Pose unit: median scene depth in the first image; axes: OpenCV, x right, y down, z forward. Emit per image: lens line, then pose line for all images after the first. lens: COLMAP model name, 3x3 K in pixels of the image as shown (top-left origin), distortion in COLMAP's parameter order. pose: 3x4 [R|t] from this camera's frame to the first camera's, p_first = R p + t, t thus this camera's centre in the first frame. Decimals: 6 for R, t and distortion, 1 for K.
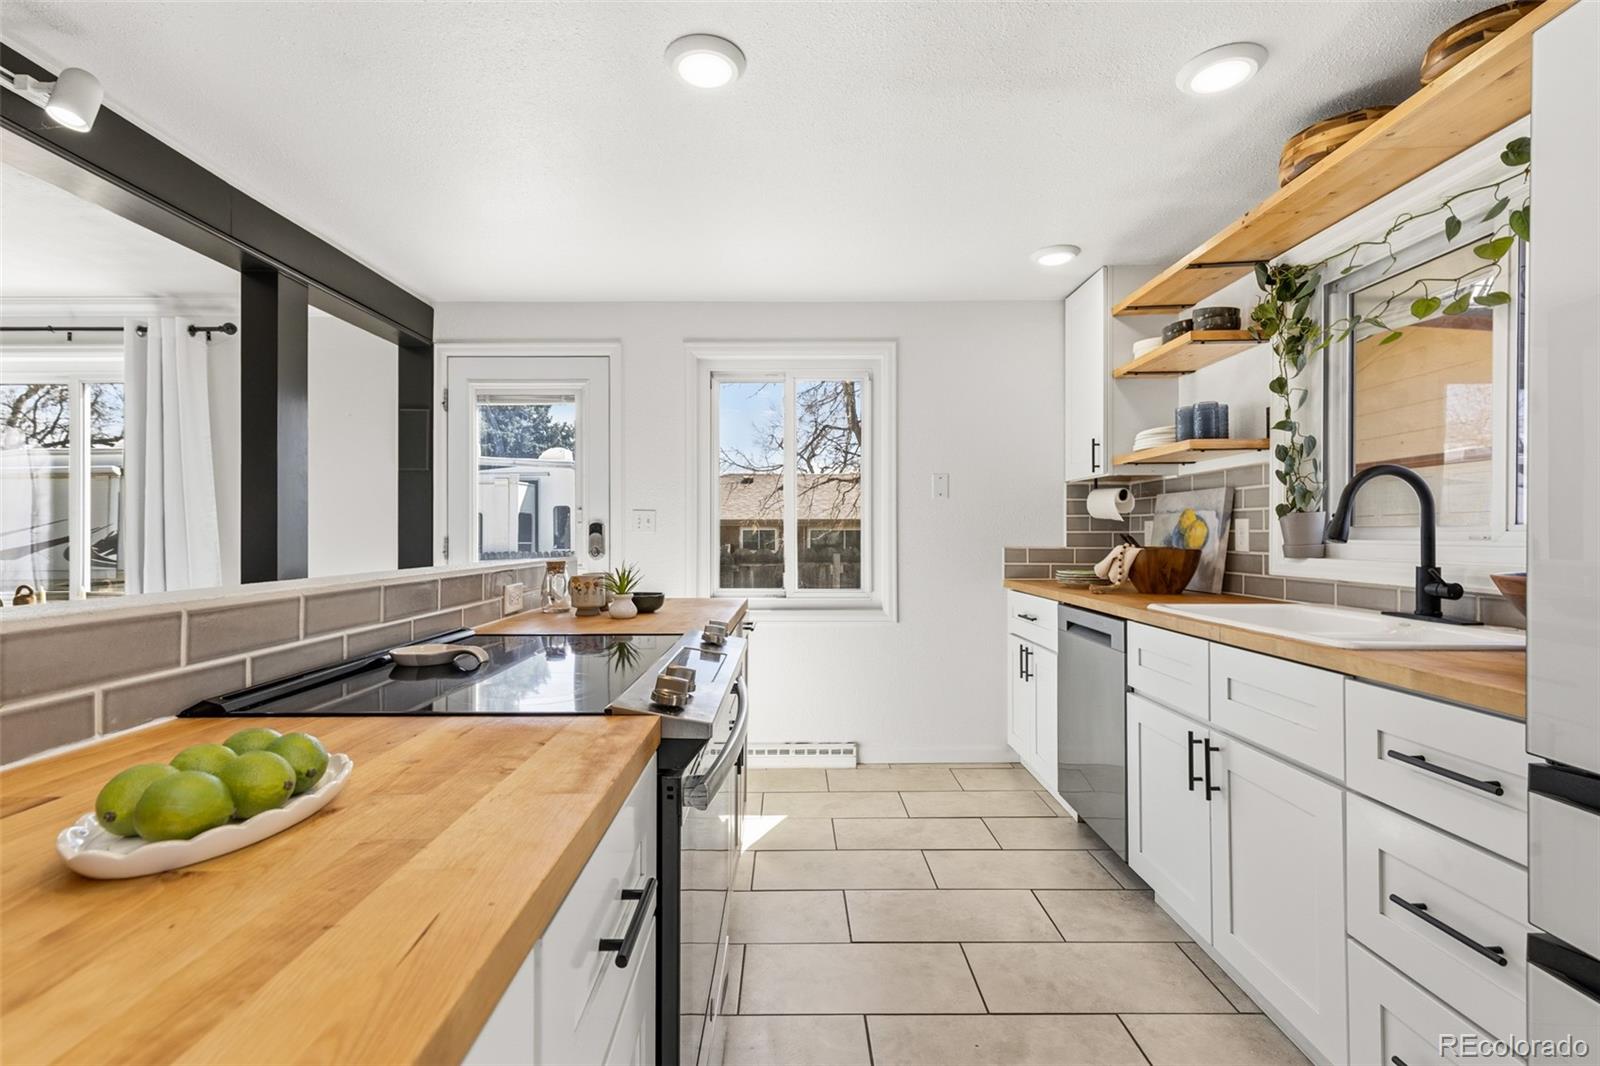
lens RADIAL K [[738.5, 0, 791.5], [0, 738.5, 532.2], [0, 0, 1]] dist [0.011367, -0.002846]
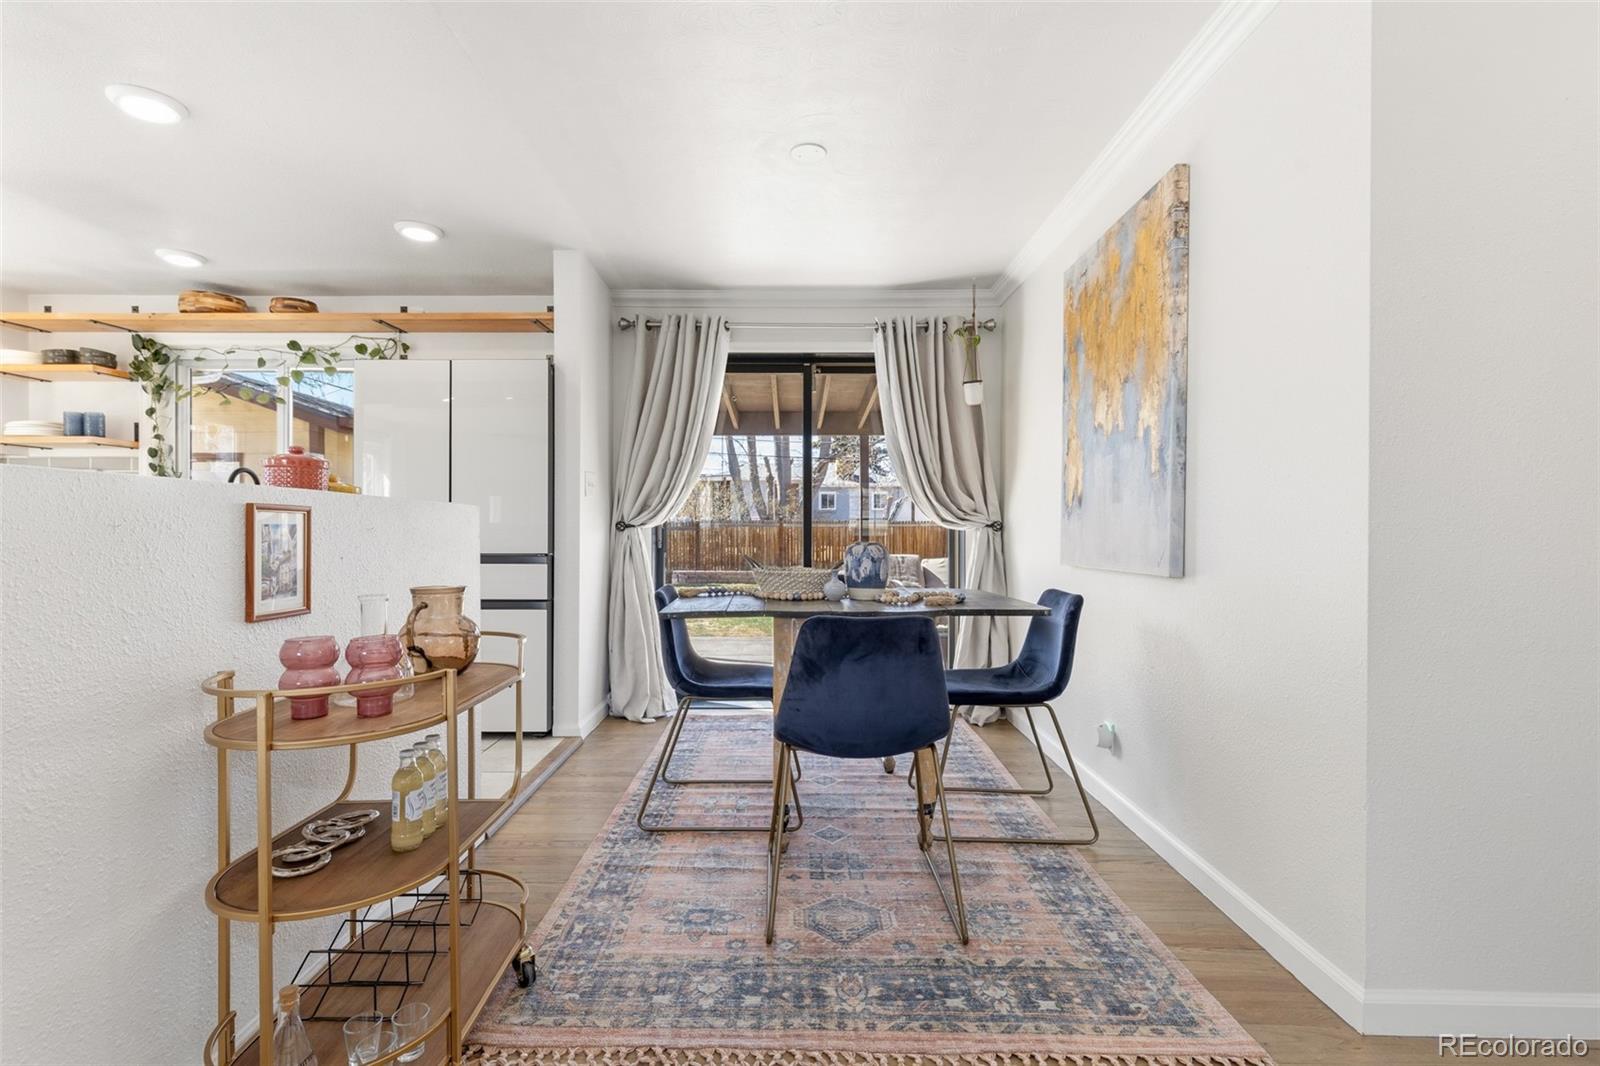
lens RADIAL K [[738.5, 0, 777.9], [0, 738.5, 541.8], [0, 0, 1]] dist [0.011367, -0.002846]
pose [[0.010998, -0.011366, 0.999875, -0.992246], [-0.002239, 0.999933, 0.011391, 0.071734], [-0.999937, -0.002364, 0.010972, -0.424553]]
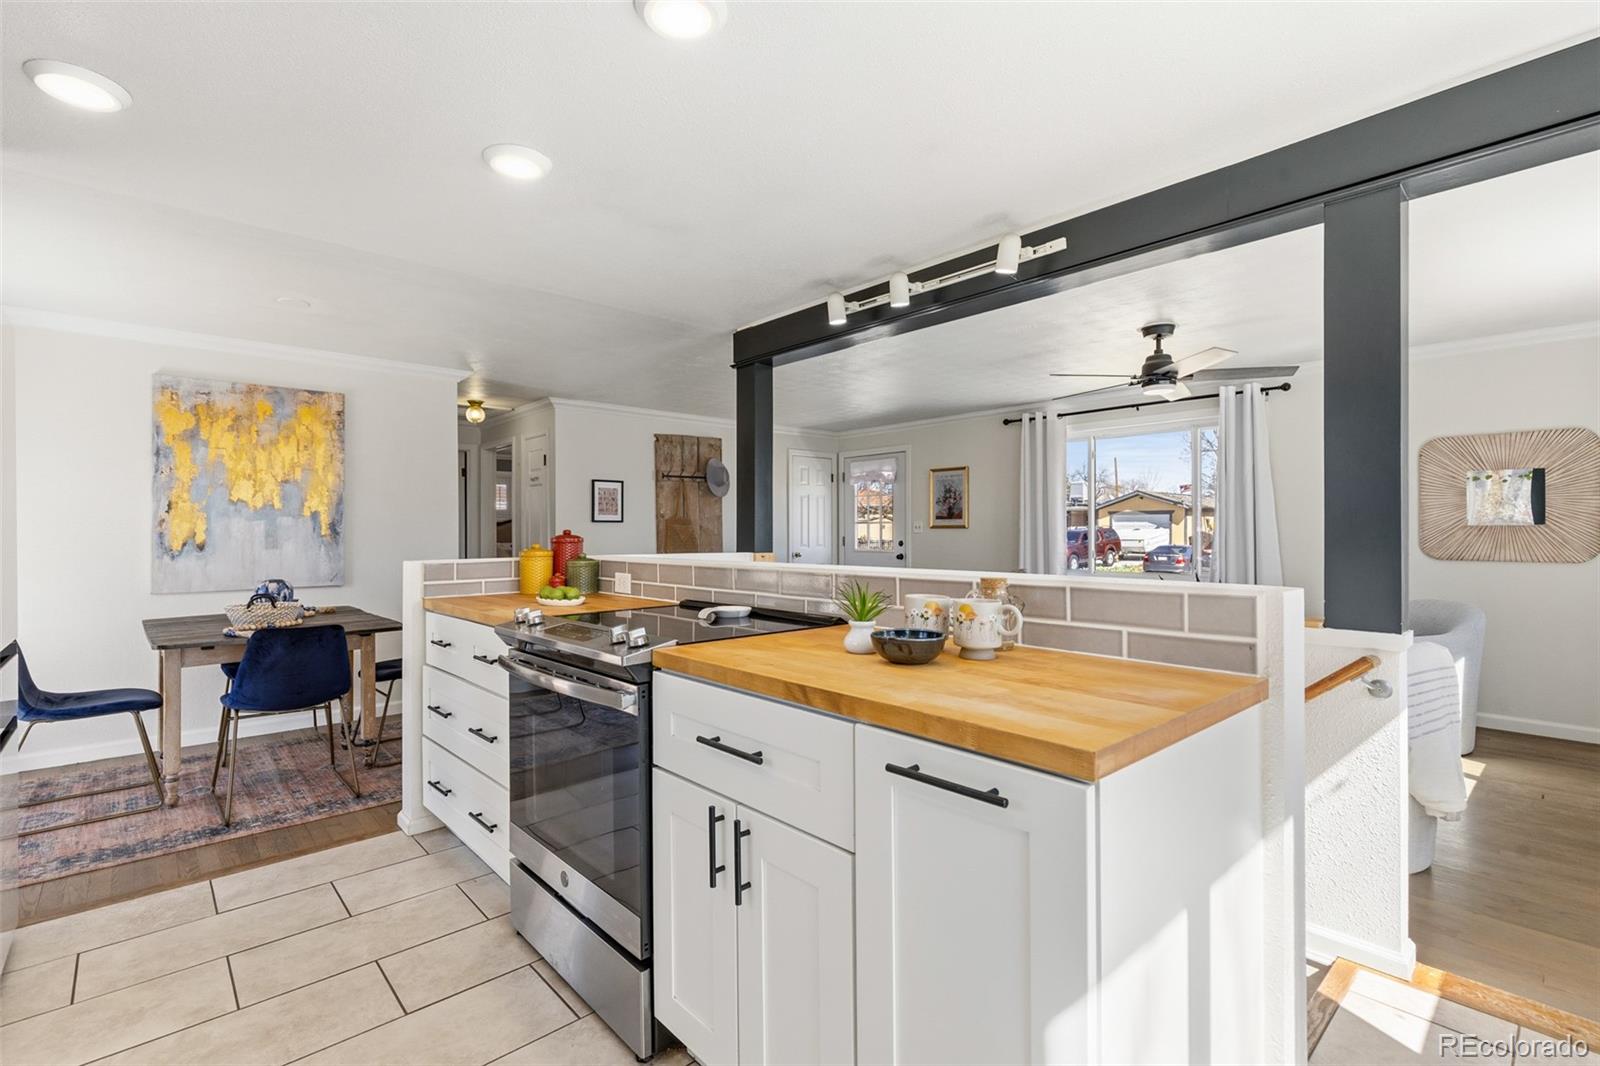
lens RADIAL K [[738.5, 0, 793.6], [0, 738.5, 527.9], [0, 0, 1]] dist [0.011367, -0.002846]
pose [[-0.739950, 0.001378, -0.672660, 0.287215], [0.005177, 0.999980, -0.003647, -0.007306], [0.672642, -0.006181, -0.739942, 1.250820]]
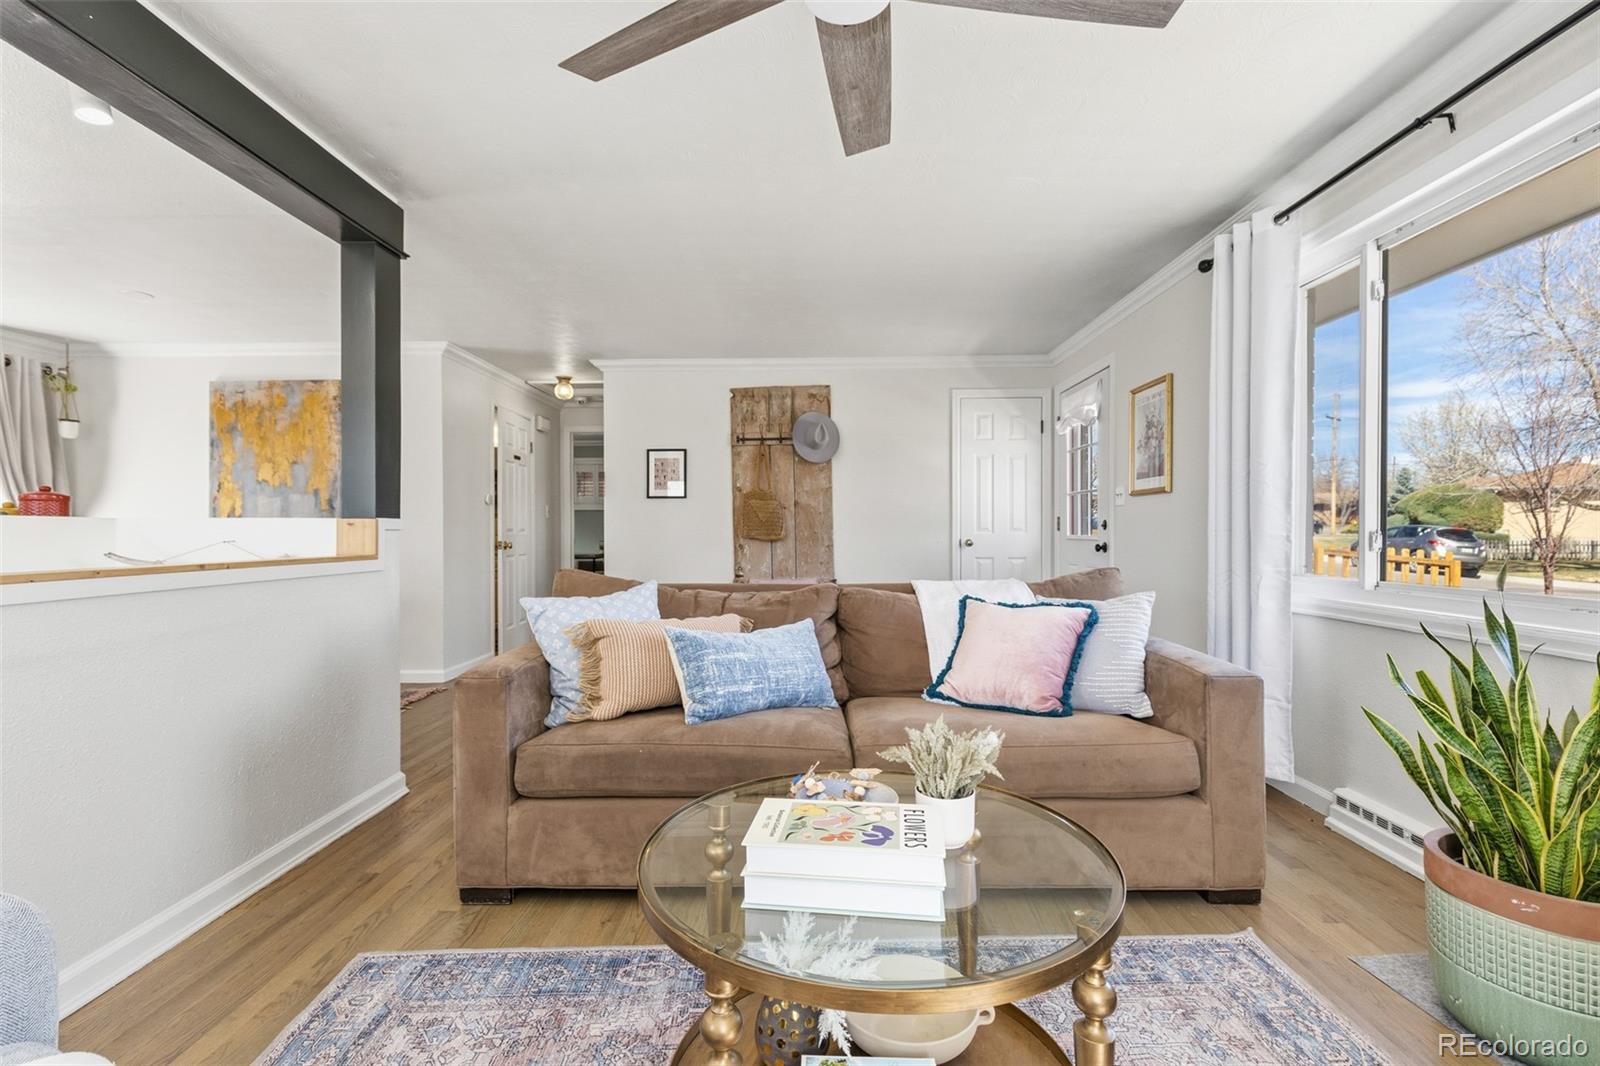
lens RADIAL K [[738.5, 0, 794.1], [0, 738.5, 533.9], [0, 0, 1]] dist [0.011367, -0.002846]
pose [[-0.999625, 0.004605, 0.026978, -1.417579], [0.004654, 0.999988, 0.001763, 0.064684], [-0.026970, 0.001888, -0.999634, 1.098474]]
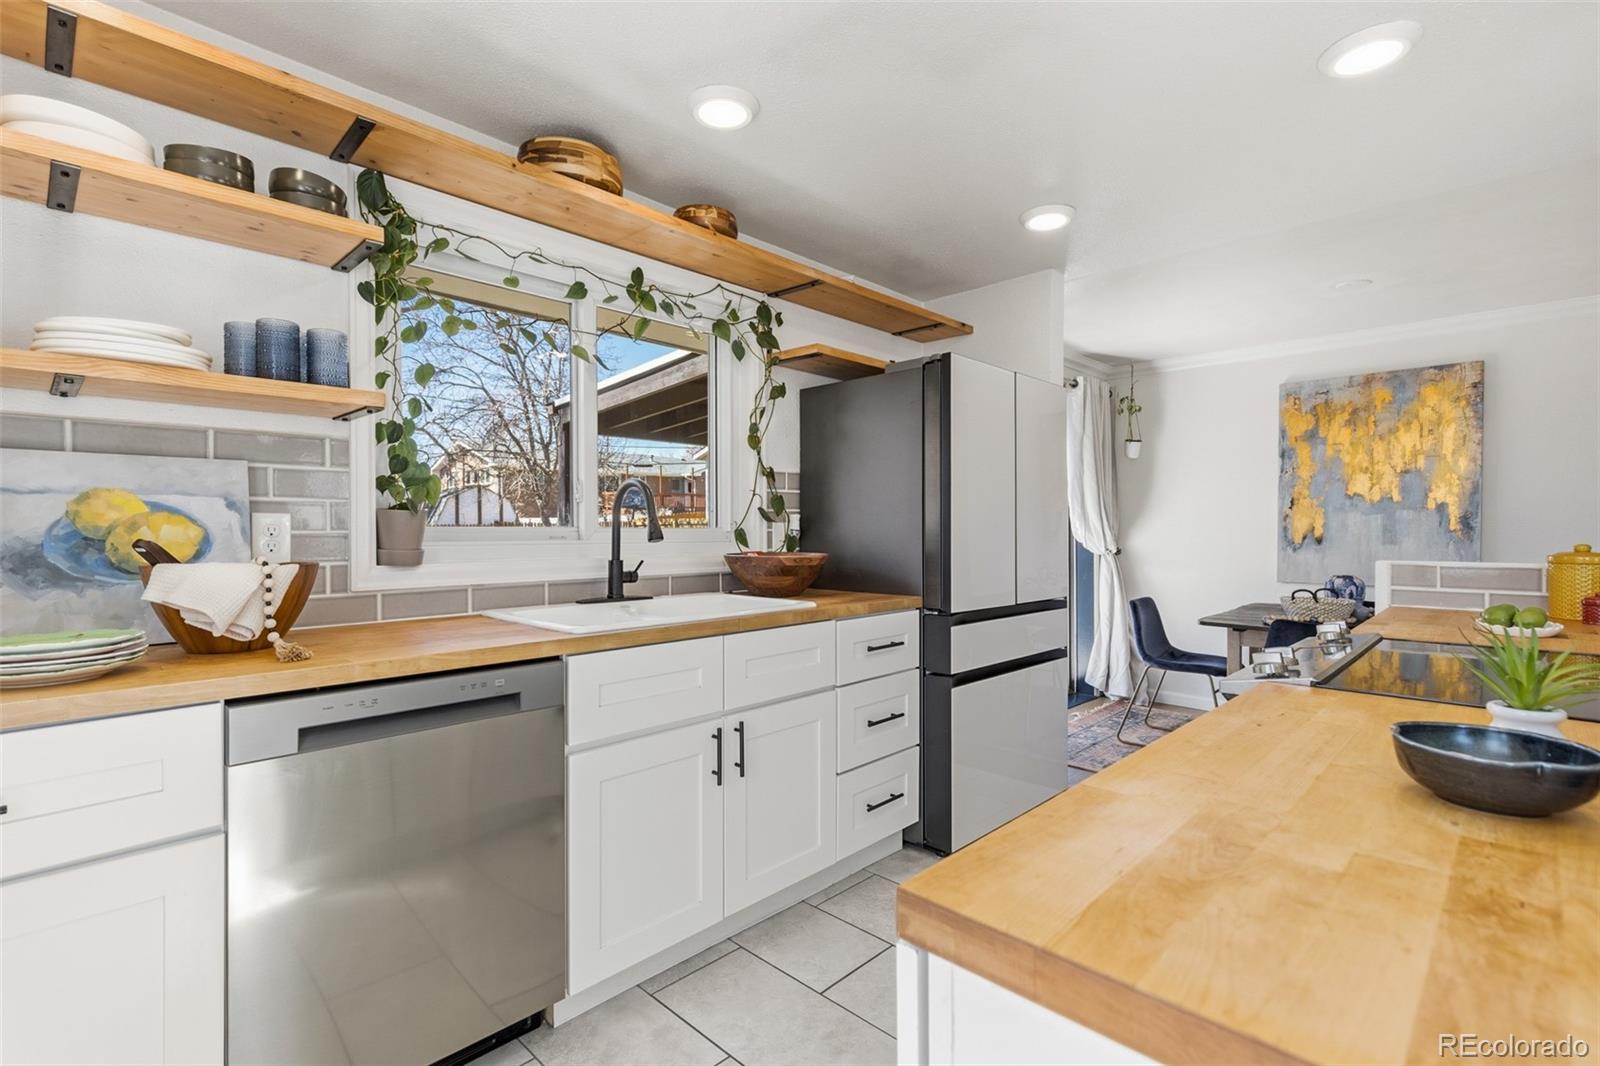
lens RADIAL K [[738.5, 0, 781.3], [0, 738.5, 535.6], [0, 0, 1]] dist [0.011367, -0.002846]
pose [[-0.711406, -0.004640, 0.702766, -0.179493], [0.000826, 0.999972, 0.007438, -0.003169], [-0.702781, 0.005872, -0.711382, 1.255095]]
